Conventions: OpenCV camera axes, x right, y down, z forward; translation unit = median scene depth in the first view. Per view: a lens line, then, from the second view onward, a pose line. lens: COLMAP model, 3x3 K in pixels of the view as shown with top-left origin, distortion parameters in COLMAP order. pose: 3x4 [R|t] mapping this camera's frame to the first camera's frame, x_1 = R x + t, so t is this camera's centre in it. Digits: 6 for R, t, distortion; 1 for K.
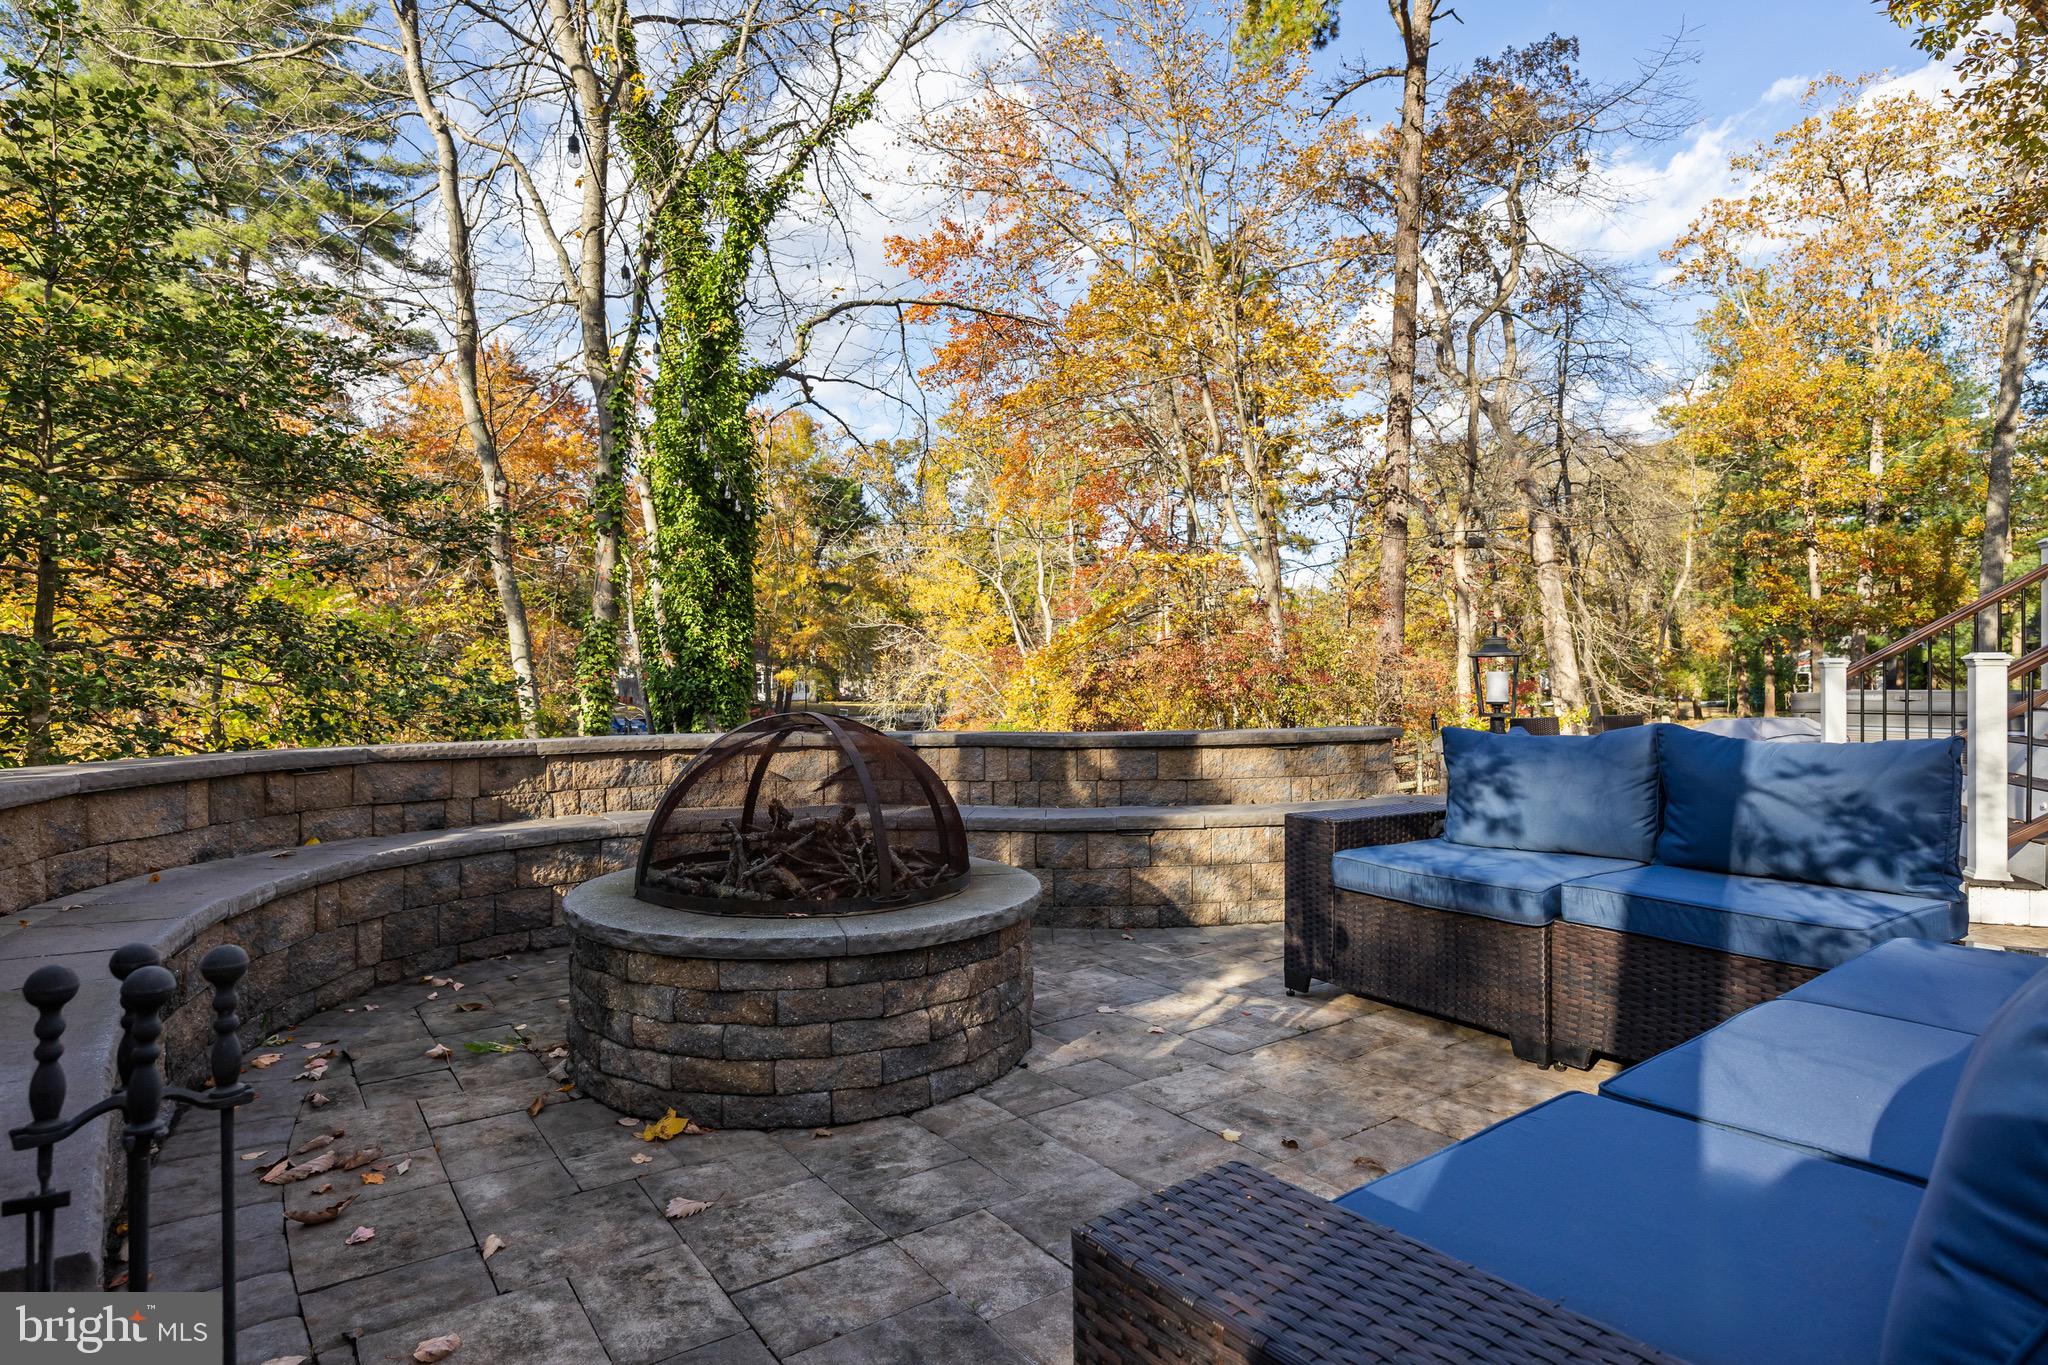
lens RADIAL K [[1123.1, 0, 1031.0], [0, 1123.1, 665.1], [0, 0, 1]] dist [-0.000847, 0.000534]
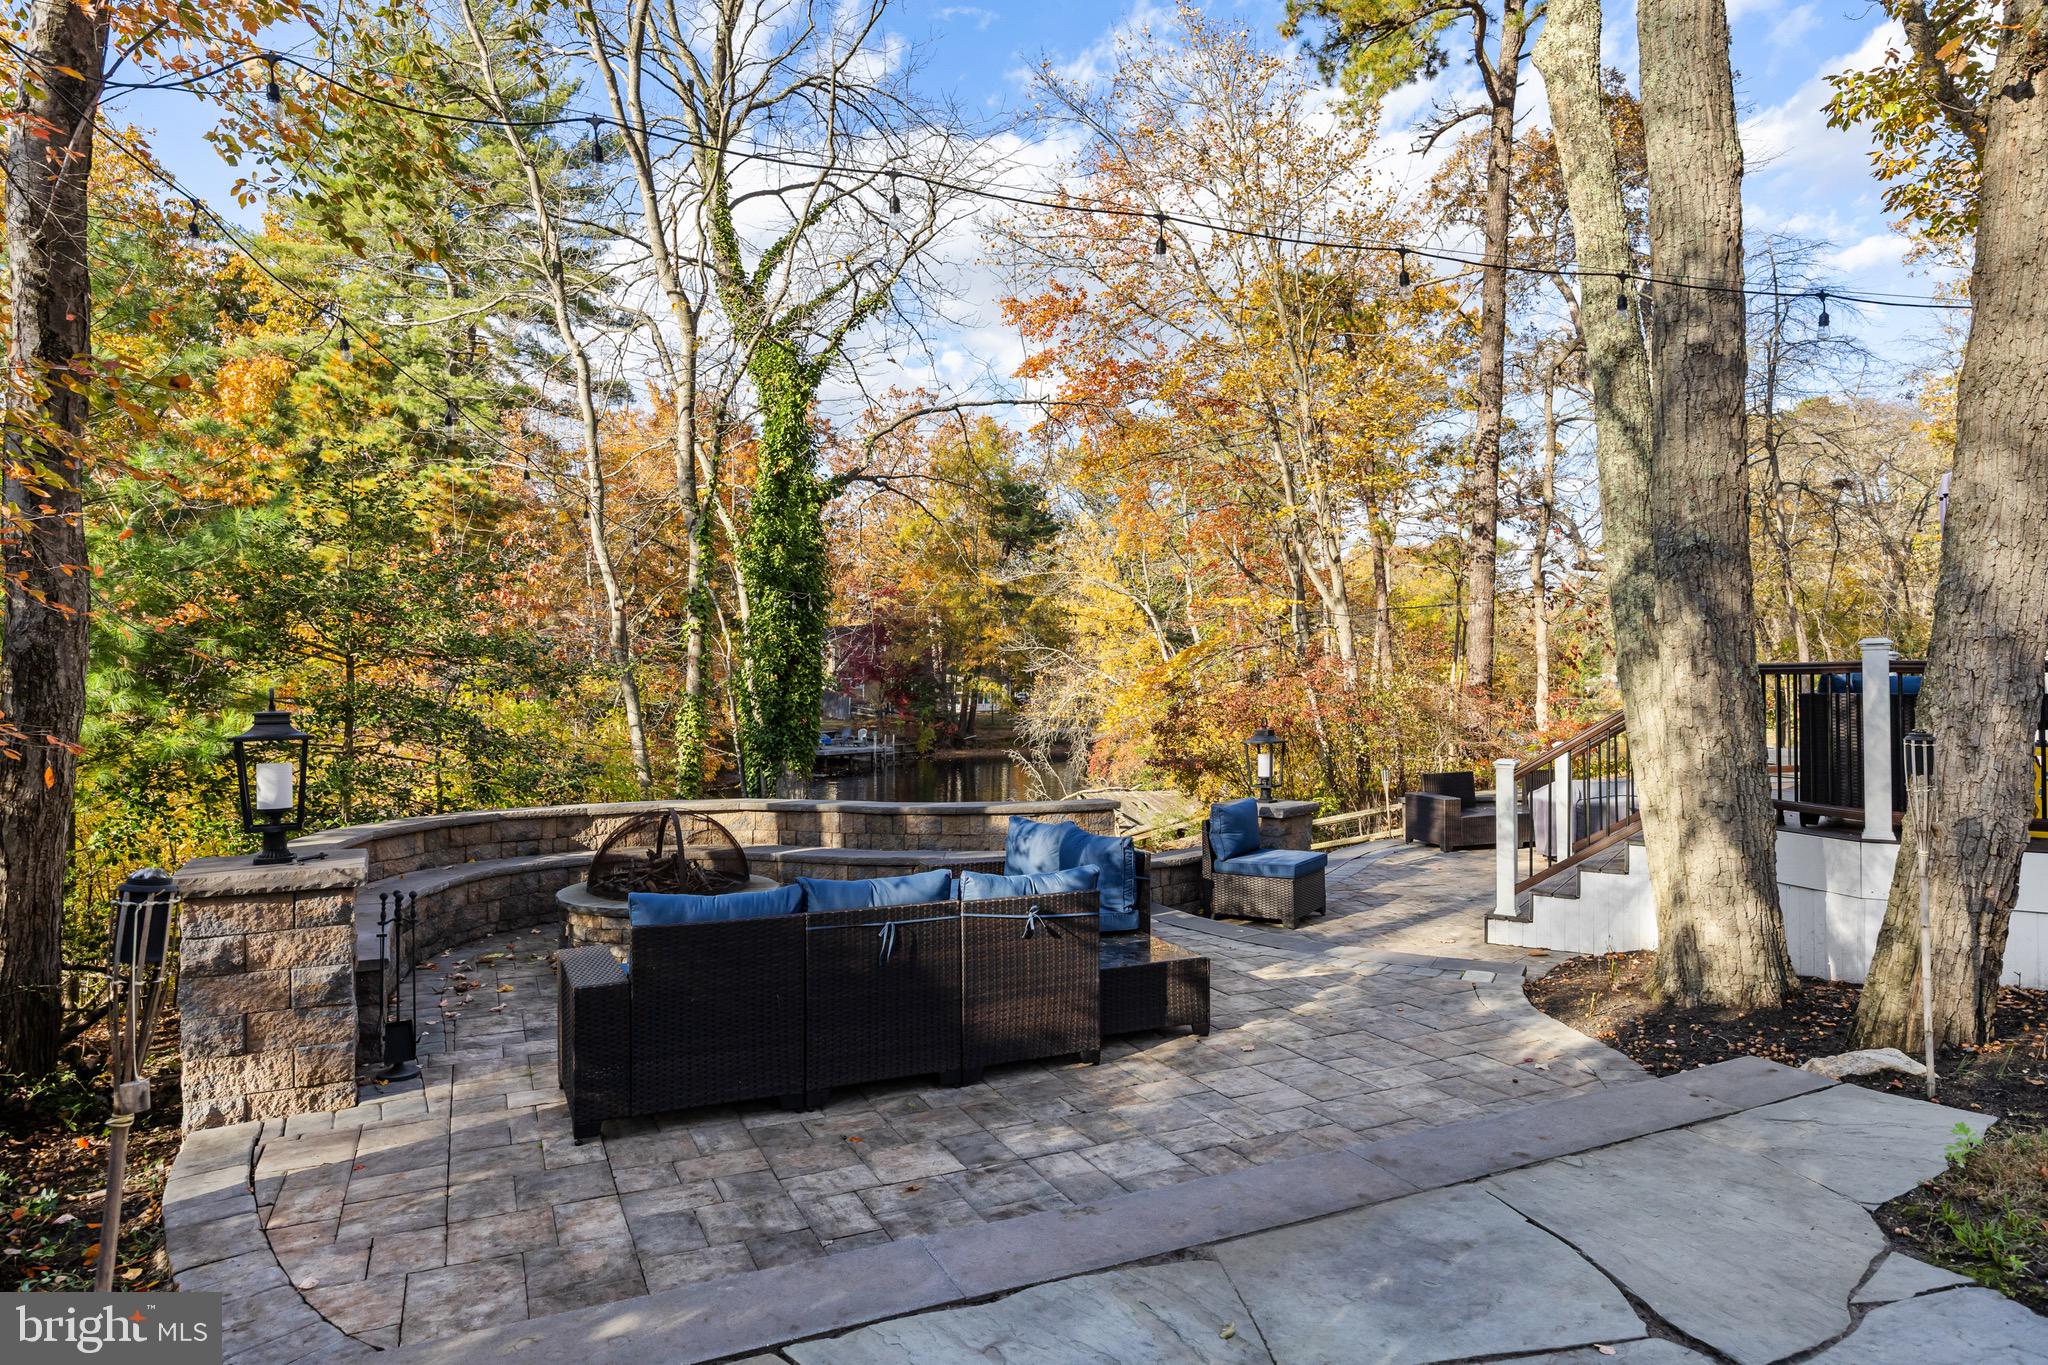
lens RADIAL K [[1223.6, 0, 1024.7], [0, 1223.6, 681.2], [0, 0, 1]] dist [0.003938, 0.000229]
pose [[0.981201, -0.001445, -0.192985, 0.119778], [0.003805, 0.999922, 0.011855, -0.029605], [0.192953, -0.012366, 0.981130, -0.151756]]
